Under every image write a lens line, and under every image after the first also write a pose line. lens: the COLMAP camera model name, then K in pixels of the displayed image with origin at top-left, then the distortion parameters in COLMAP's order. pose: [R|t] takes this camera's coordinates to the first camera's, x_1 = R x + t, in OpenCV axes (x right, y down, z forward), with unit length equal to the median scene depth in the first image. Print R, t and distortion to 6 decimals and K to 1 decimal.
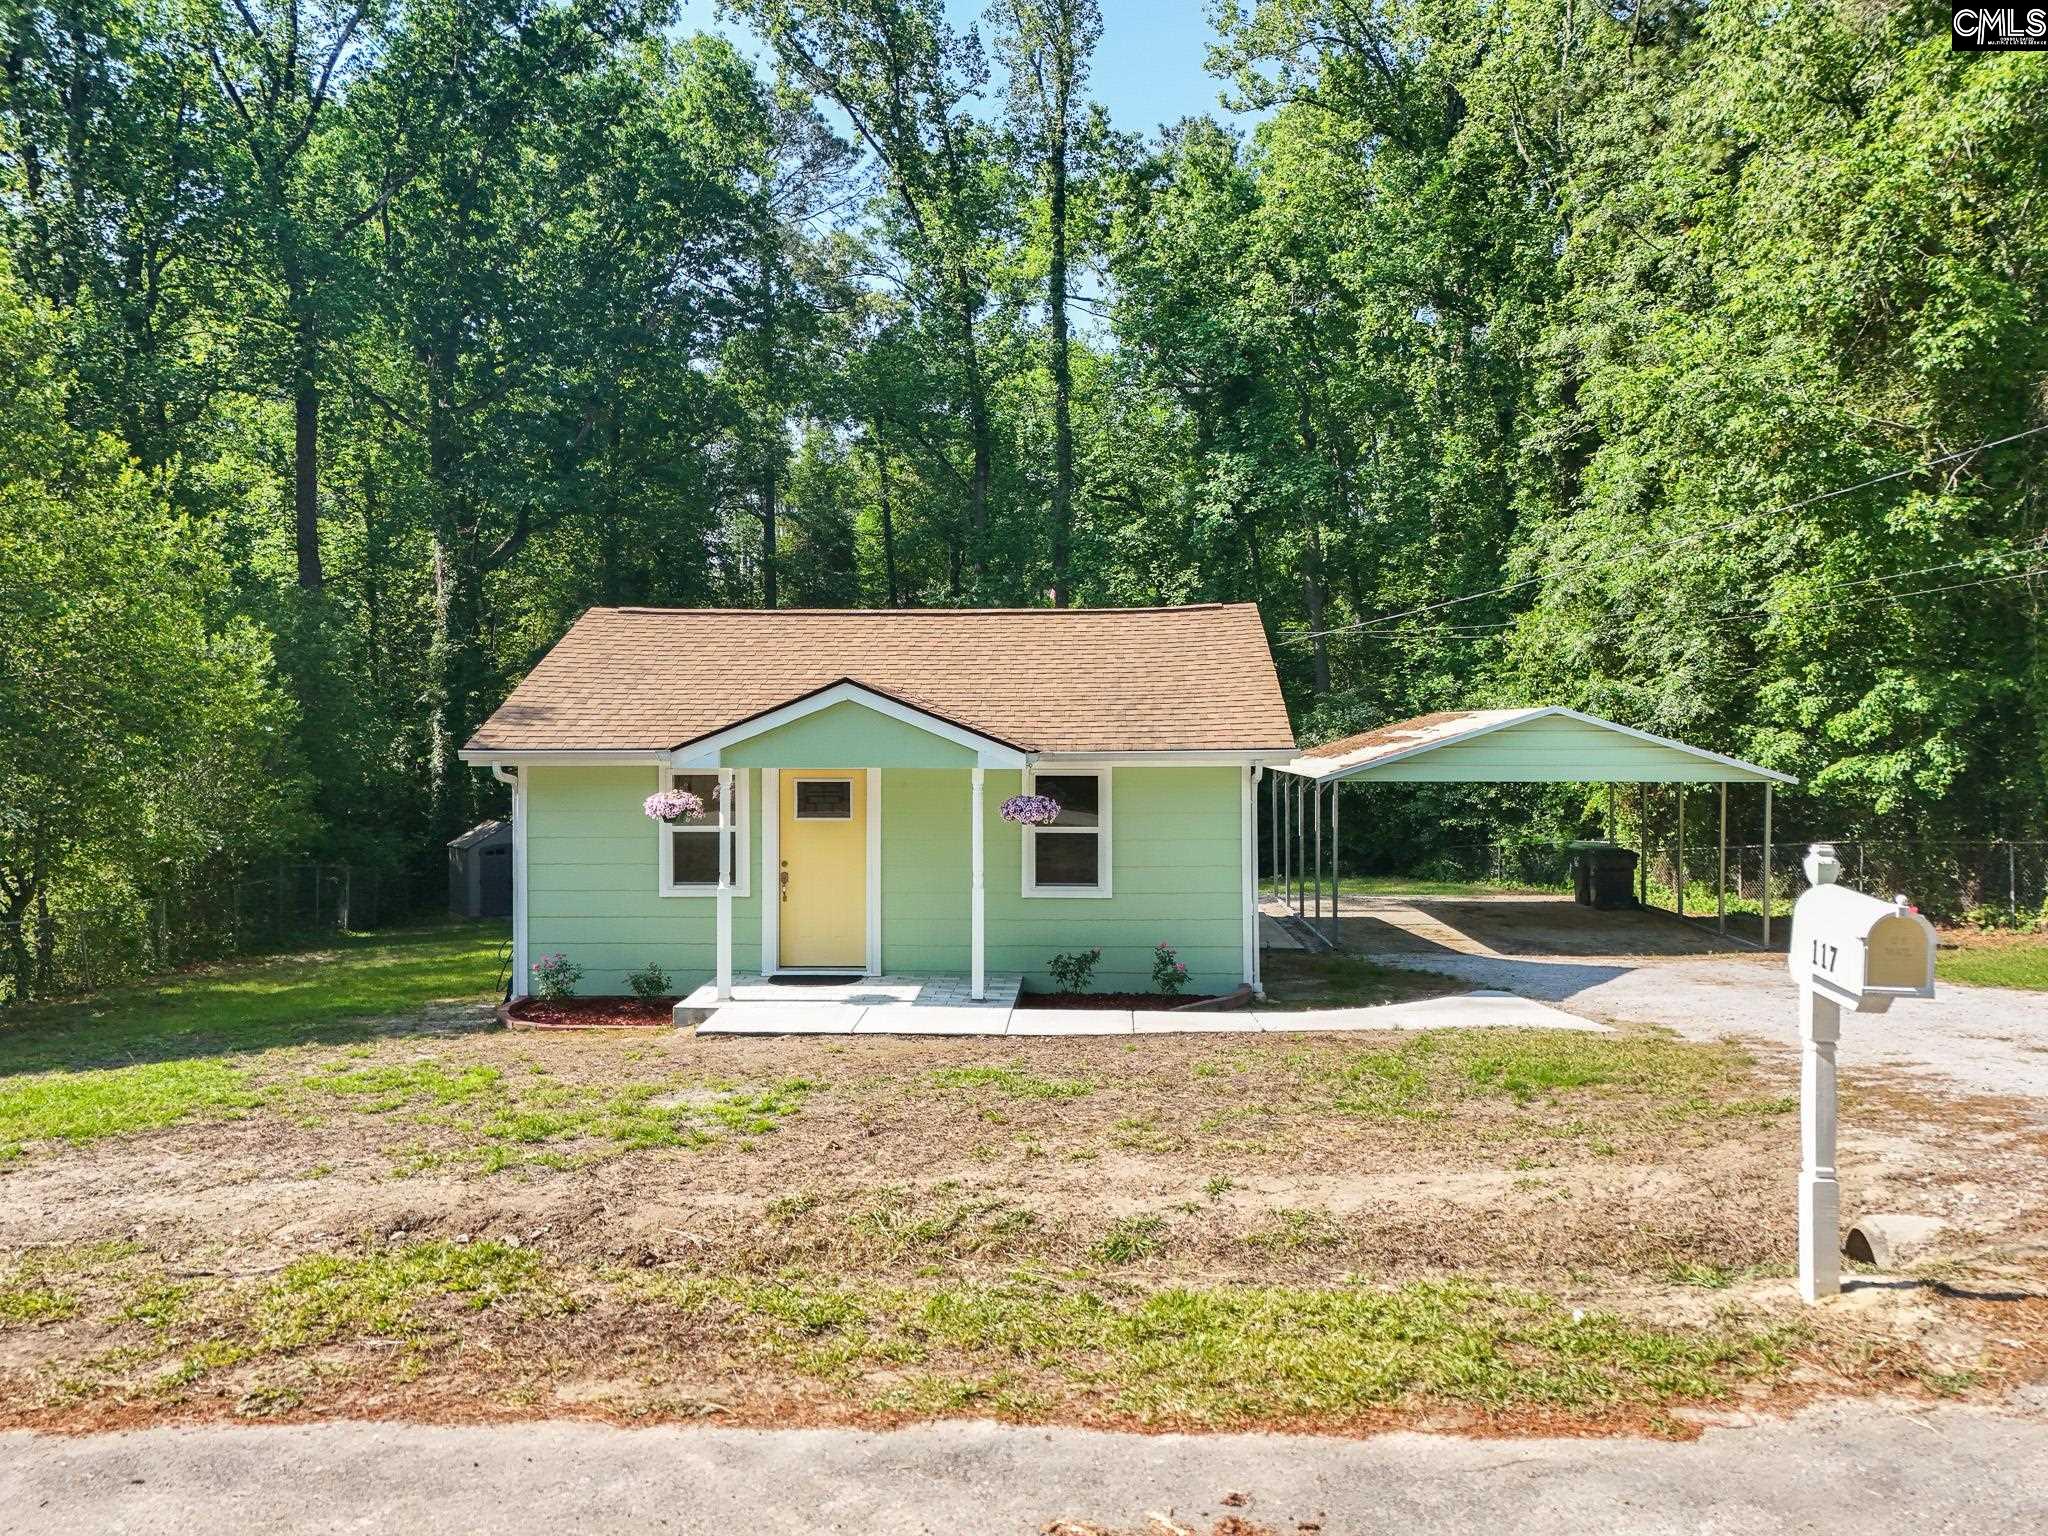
lens RADIAL K [[1474.3, 0, 1024.0], [0, 1474.3, 768.0], [0, 0, 1]] dist [0.147855, -0.188593]
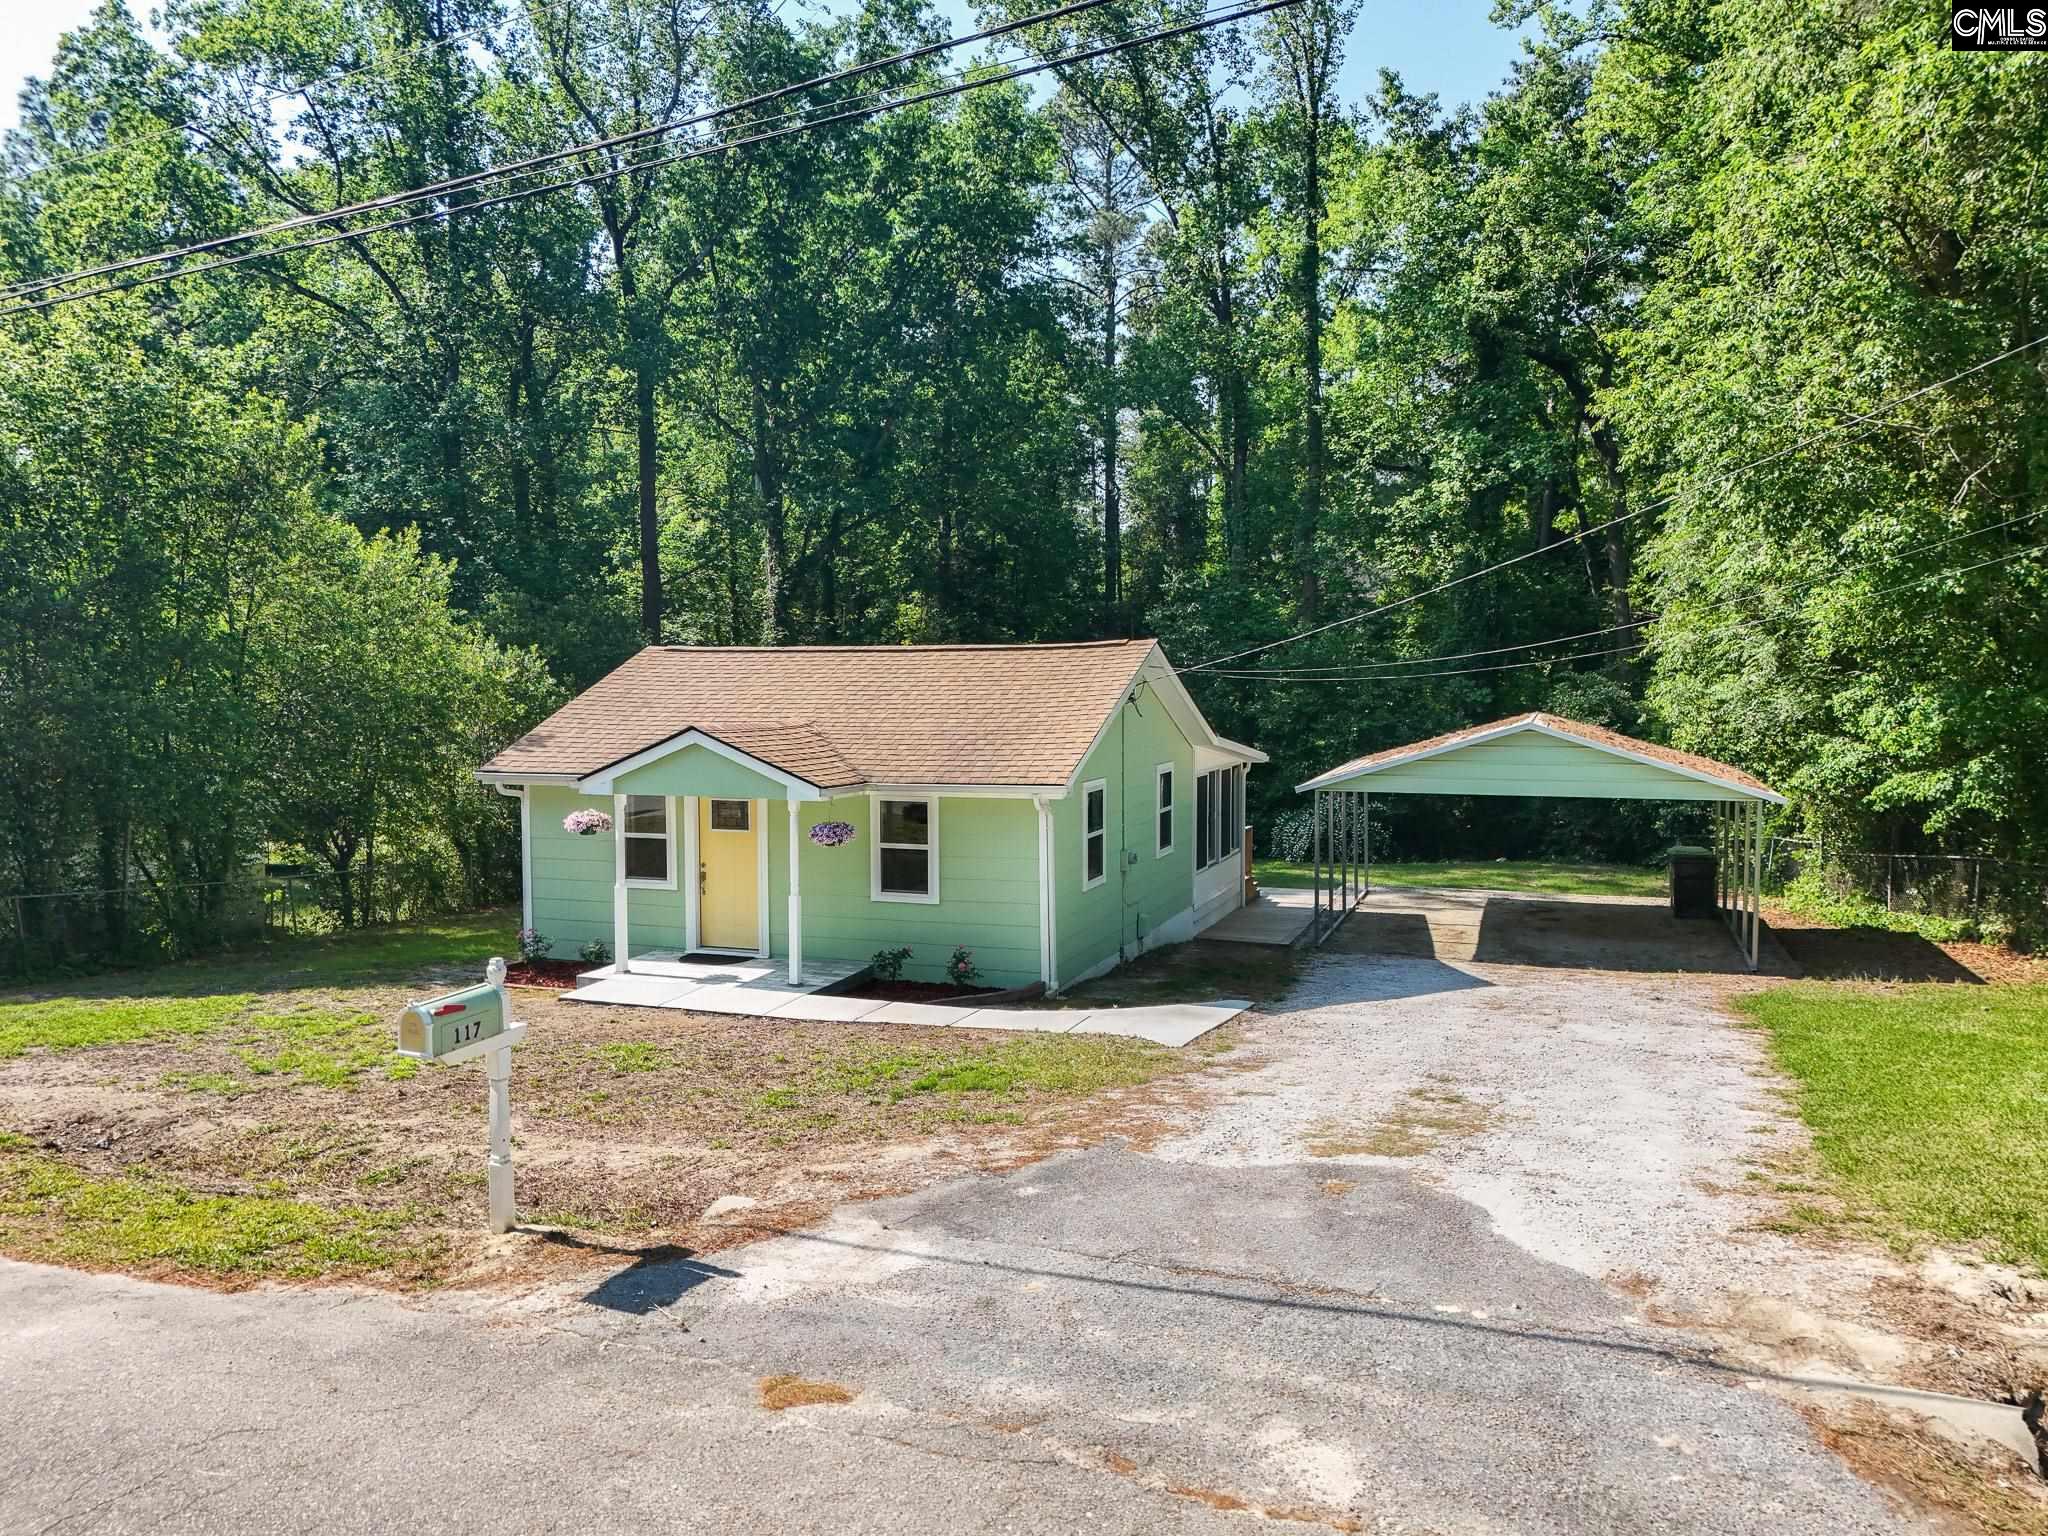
lens RADIAL K [[1467.2, 0, 1024.0], [0, 1467.2, 768.0], [0, 0, 1]] dist [0.106892, -0.097989]
pose [[0.952214, 0.017628, -0.304924, 0.484411], [-0.006178, 0.999240, 0.038475, -0.068387], [0.305370, -0.034753, 0.951599, -0.107507]]
